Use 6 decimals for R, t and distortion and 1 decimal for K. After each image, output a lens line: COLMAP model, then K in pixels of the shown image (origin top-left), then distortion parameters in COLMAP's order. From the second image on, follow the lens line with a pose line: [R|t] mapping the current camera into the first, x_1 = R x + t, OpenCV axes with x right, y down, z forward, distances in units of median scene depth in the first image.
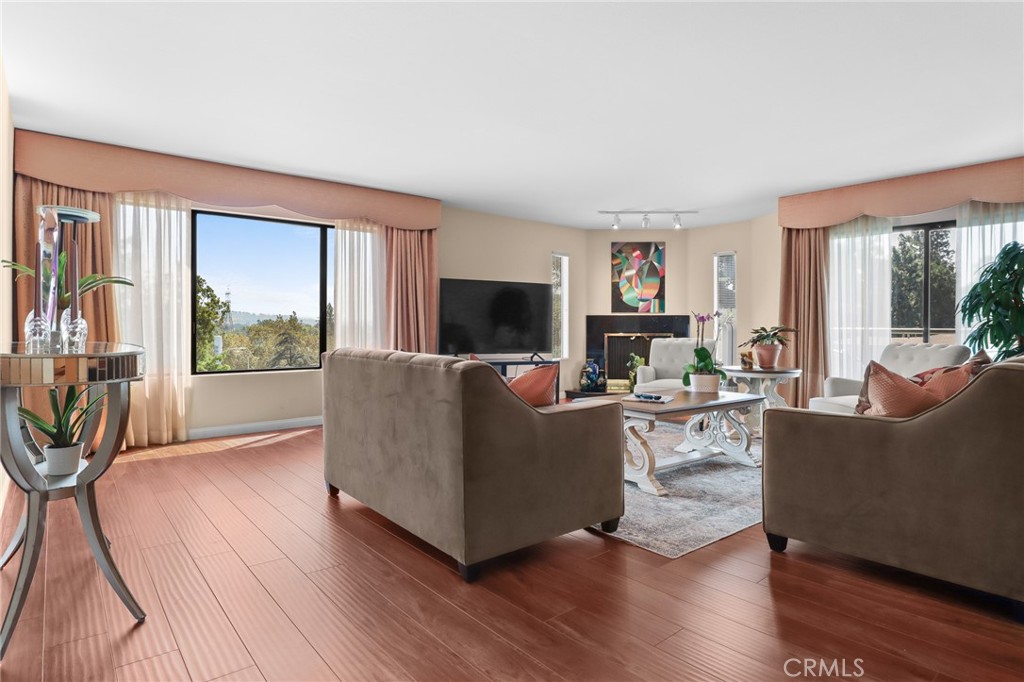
lens RADIAL K [[551.7, 0, 514.0], [0, 551.7, 335.2], [0, 0, 1]] dist [-0.014838, 0.002705]
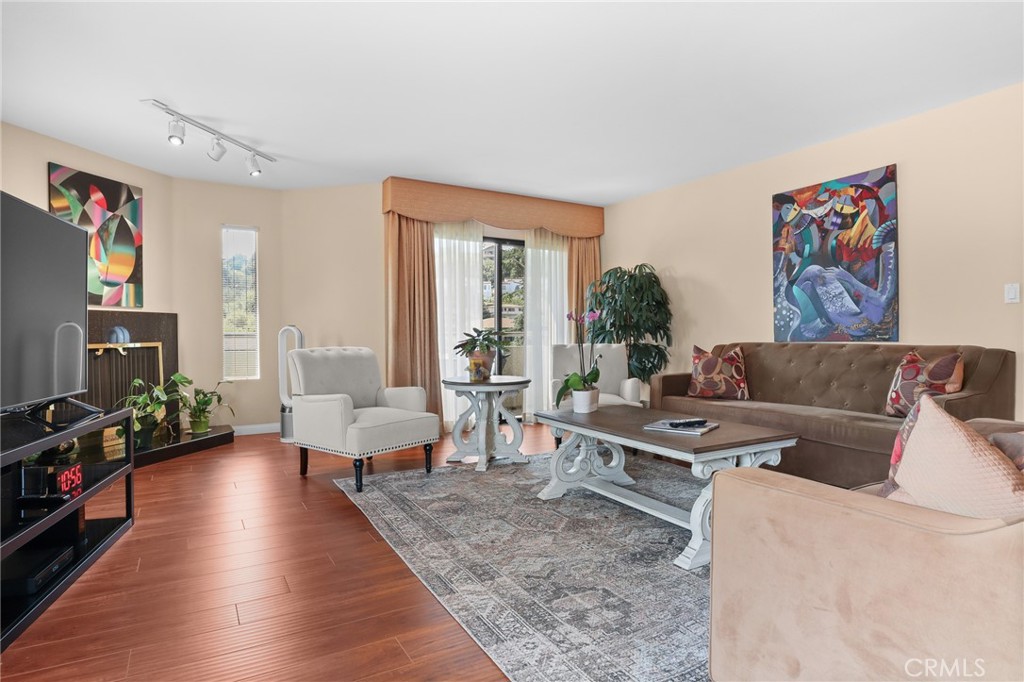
lens RADIAL K [[551.7, 0, 514.0], [0, 551.7, 335.2], [0, 0, 1]] dist [-0.014838, 0.002705]
pose [[0.181613, -0.001858, 0.983368, -0.258933], [0.019375, 0.999811, -0.001690, -0.003067], [-0.983179, 0.019360, 0.181615, 0.556397]]
